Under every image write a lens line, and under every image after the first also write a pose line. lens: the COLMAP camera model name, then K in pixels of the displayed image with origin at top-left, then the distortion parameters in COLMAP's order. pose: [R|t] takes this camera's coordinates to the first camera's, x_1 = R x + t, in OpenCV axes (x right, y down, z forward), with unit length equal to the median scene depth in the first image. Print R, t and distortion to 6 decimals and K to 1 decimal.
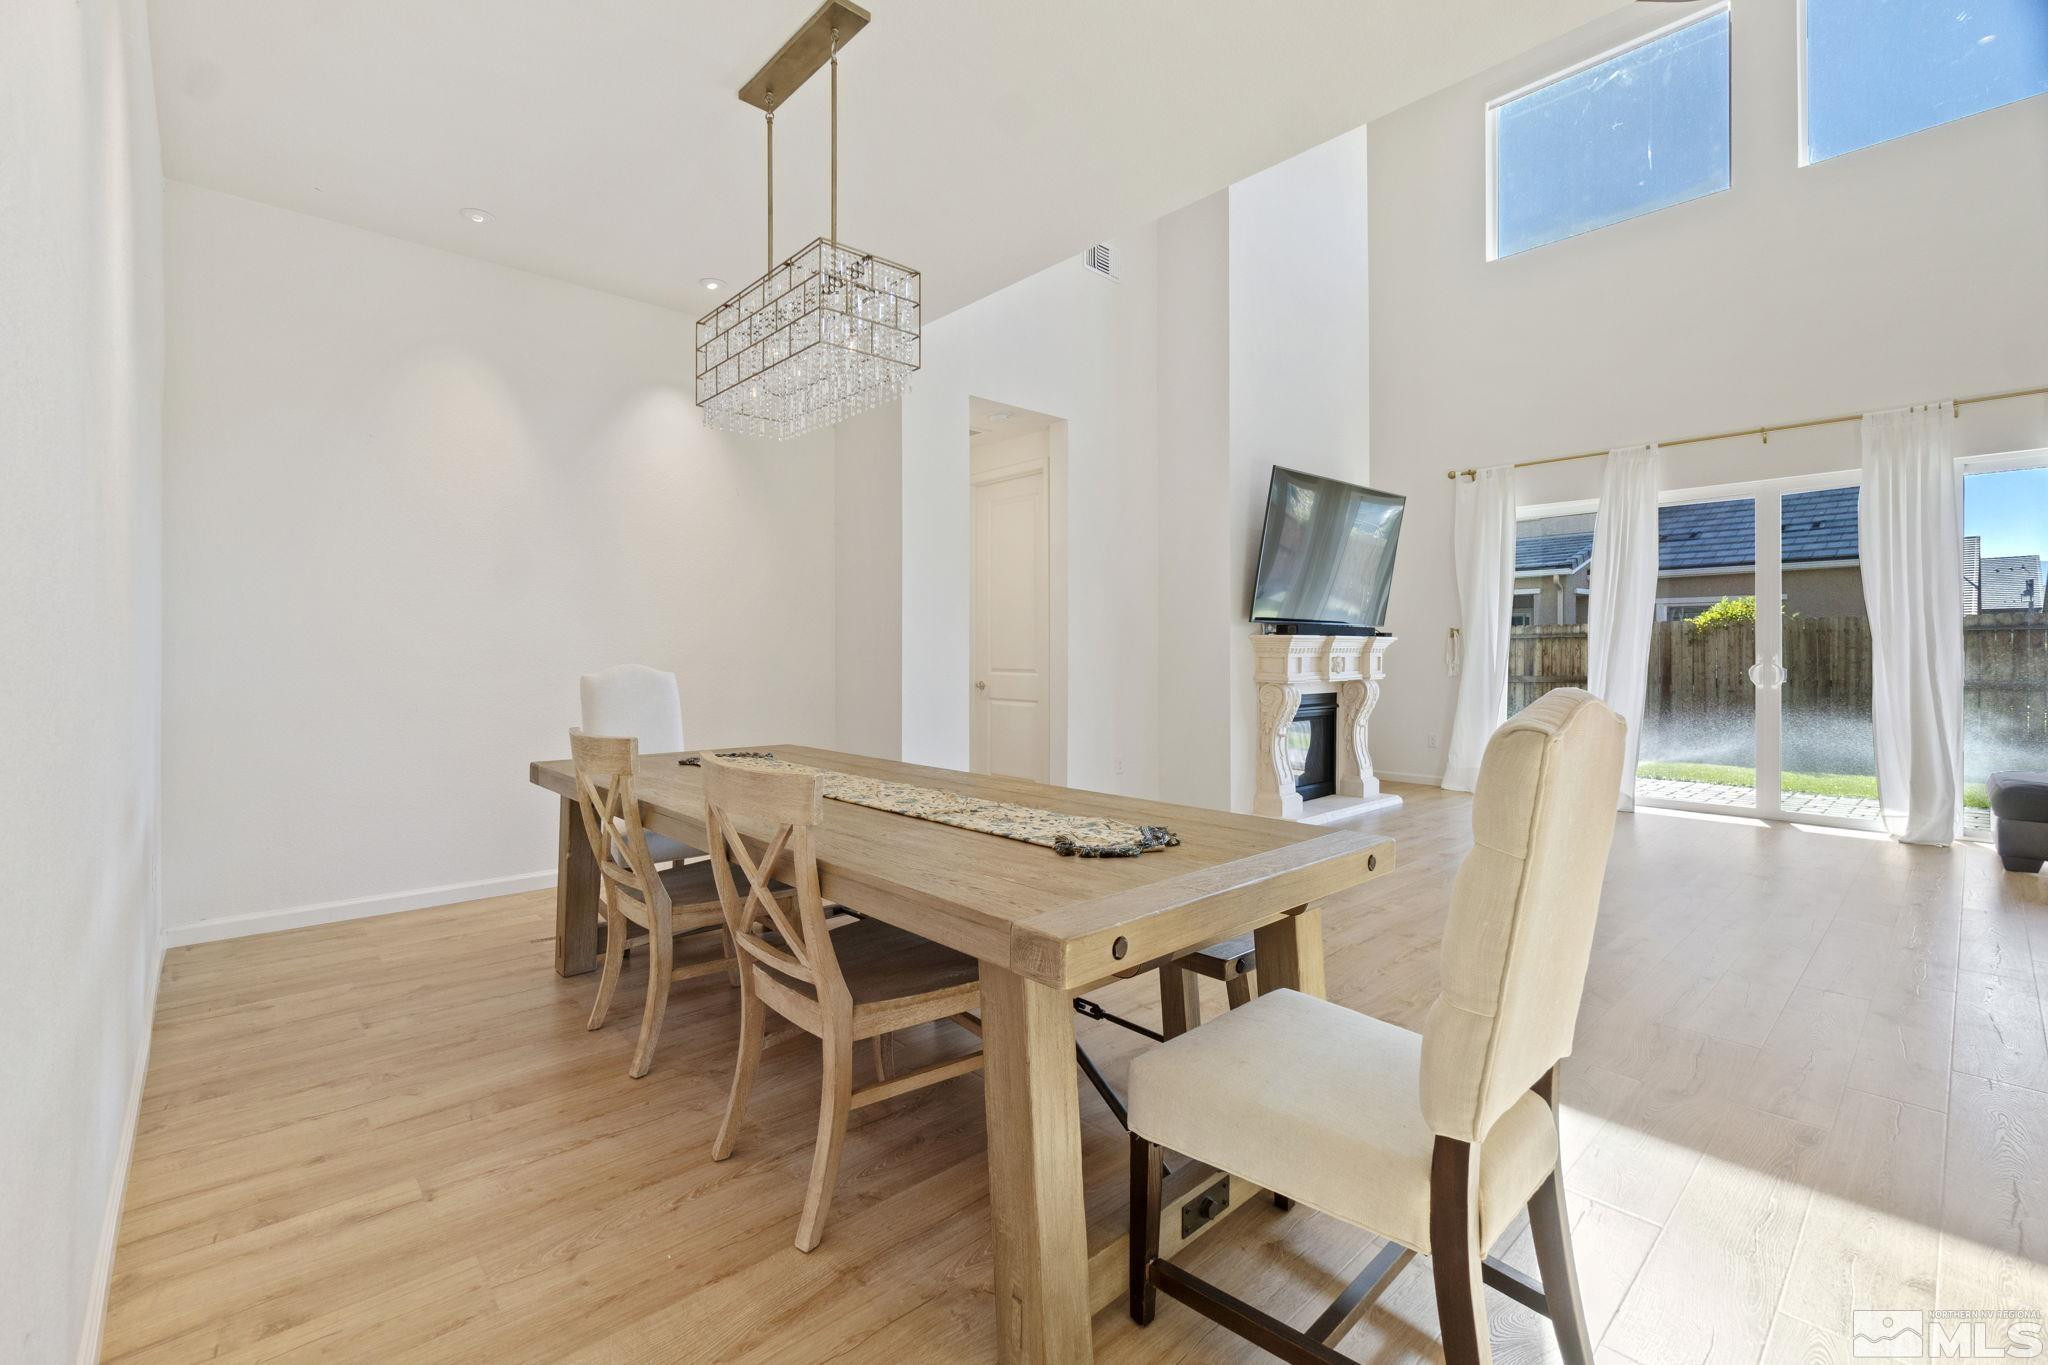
lens RADIAL K [[889.2, 0, 1008.3], [0, 889.2, 665.2], [0, 0, 1]] dist [-0.007880, 0.002703]
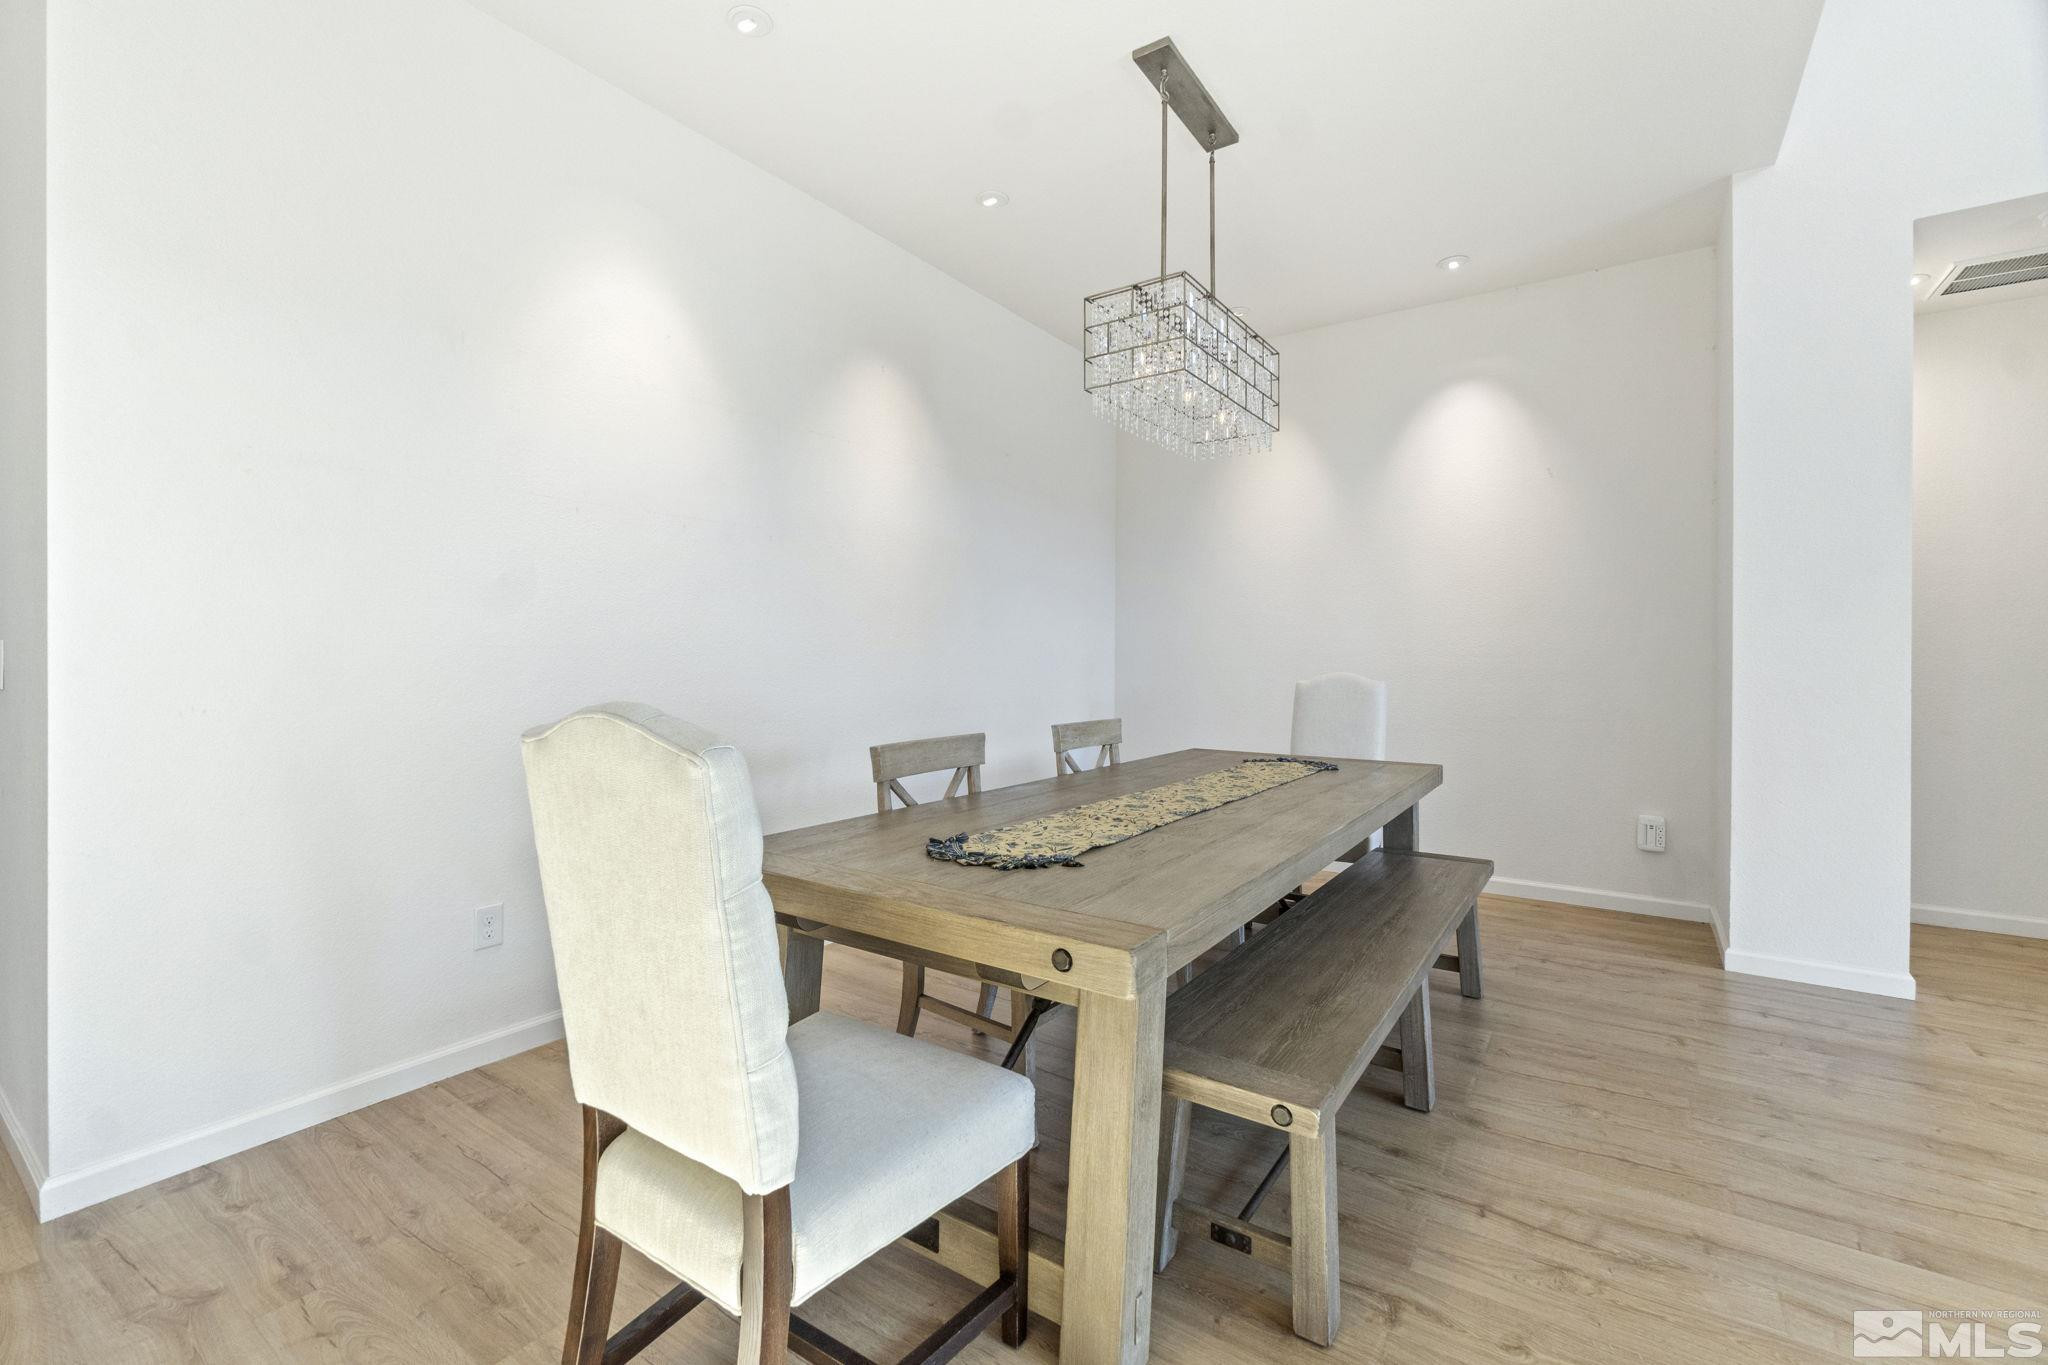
lens RADIAL K [[889.2, 0, 1024.0], [0, 889.2, 667.6], [0, 0, 1]] dist [-0.007880, 0.002703]
pose [[0.226273, 0.009890, -0.974014, 0.306883], [-0.009970, 0.999920, 0.007837, -0.007155], [0.974013, 0.007937, 0.226354, 0.222738]]
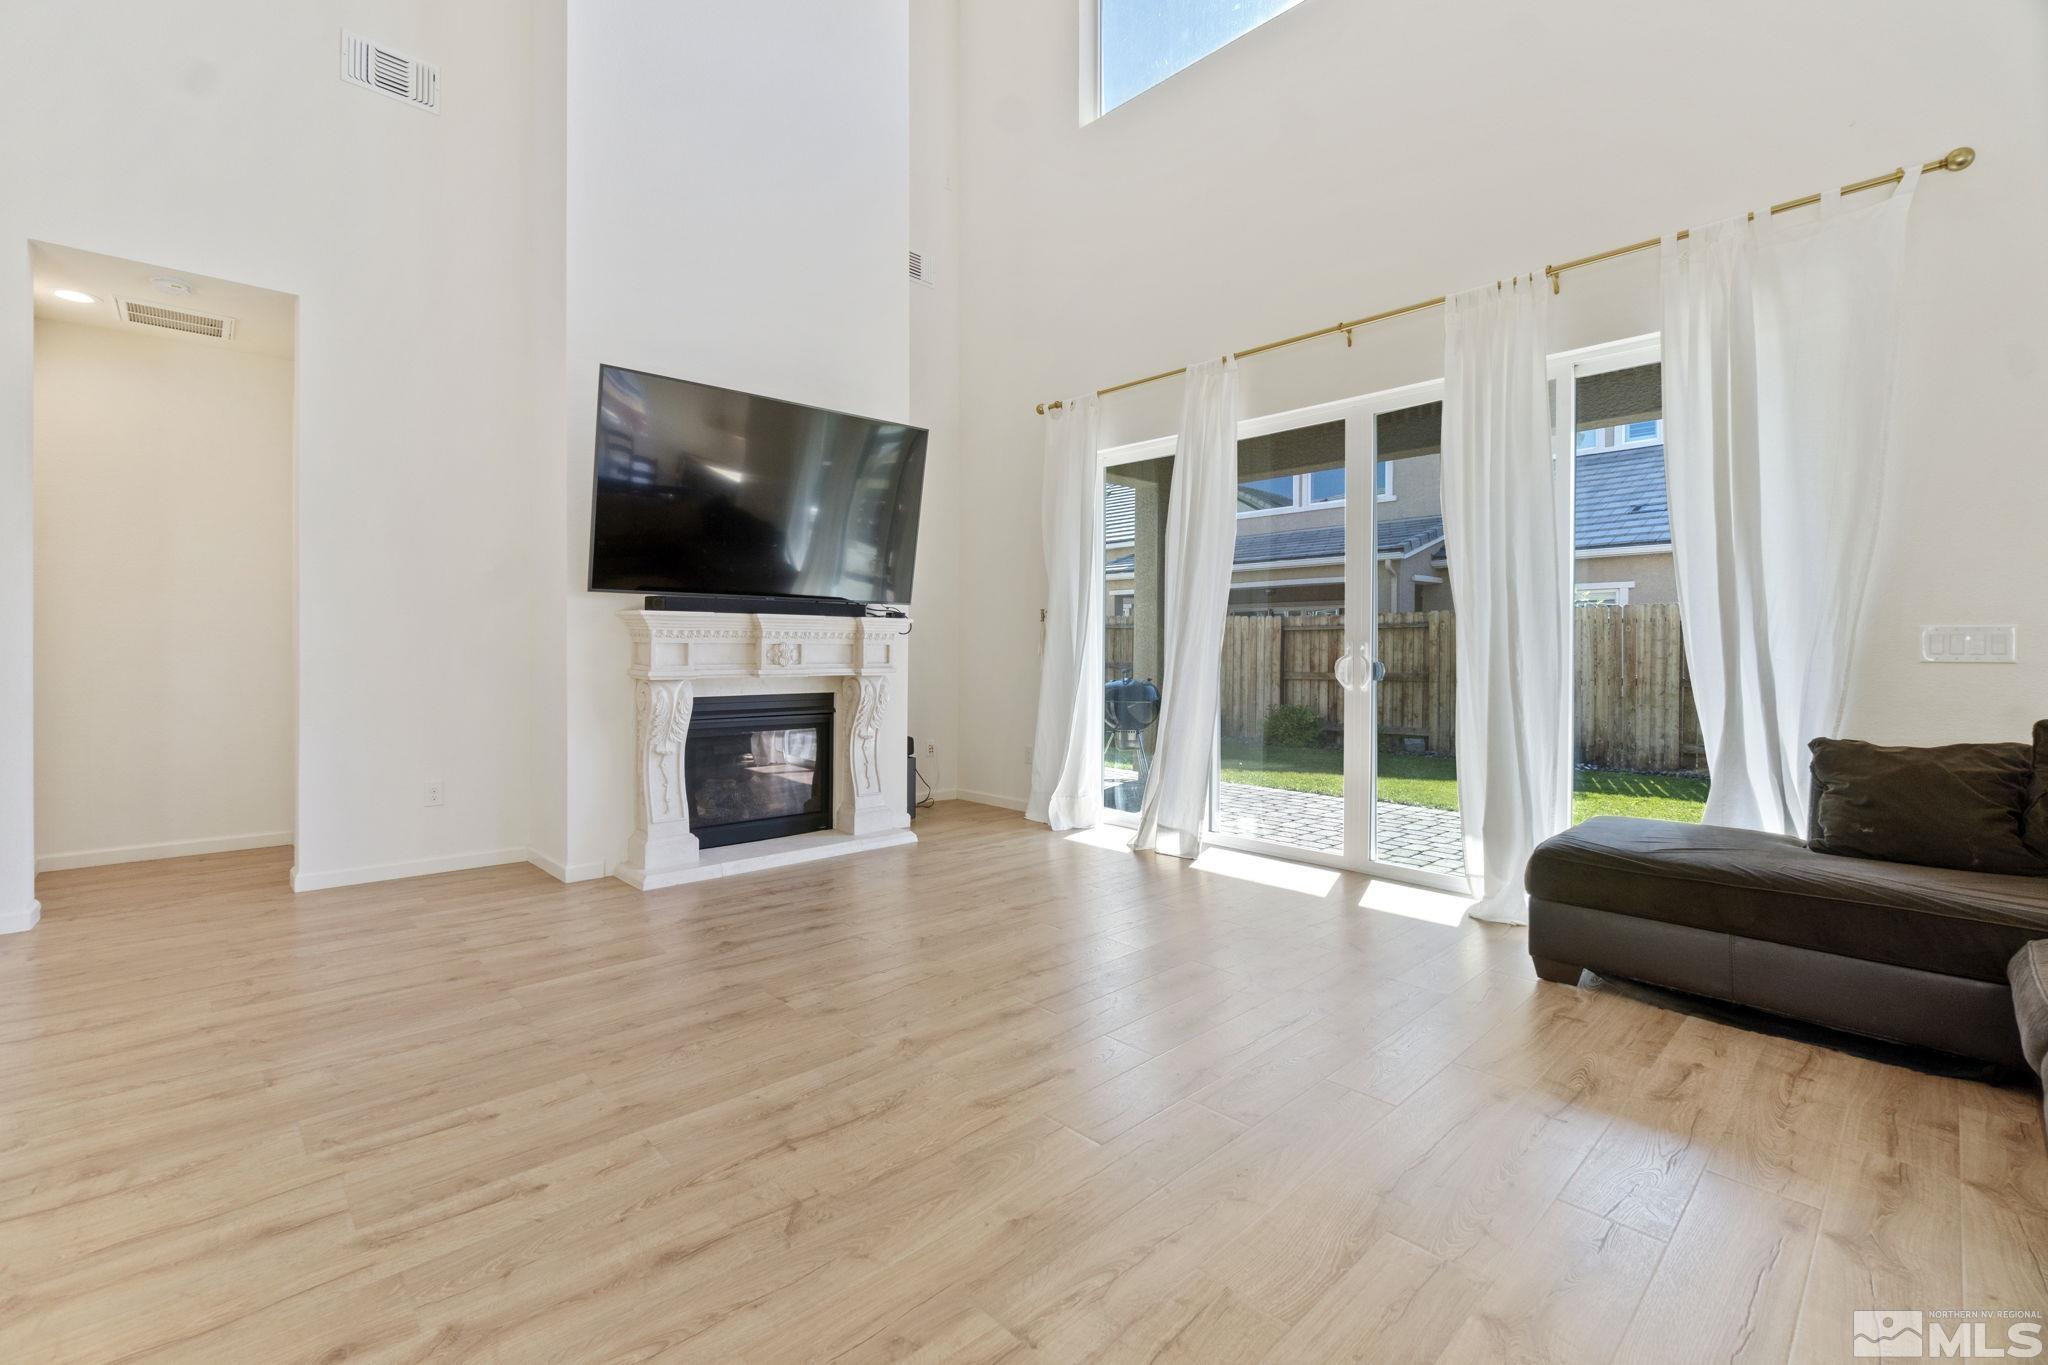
lens RADIAL K [[889.2, 0, 1000.9], [0, 889.2, 650.3], [0, 0, 1]] dist [-0.007880, 0.002703]
pose [[0.999983, 0.004254, 0.003930, 0.523277], [-0.004203, 0.999907, -0.012945, 0.004581], [-0.003985, 0.012929, 0.999908, 0.262284]]
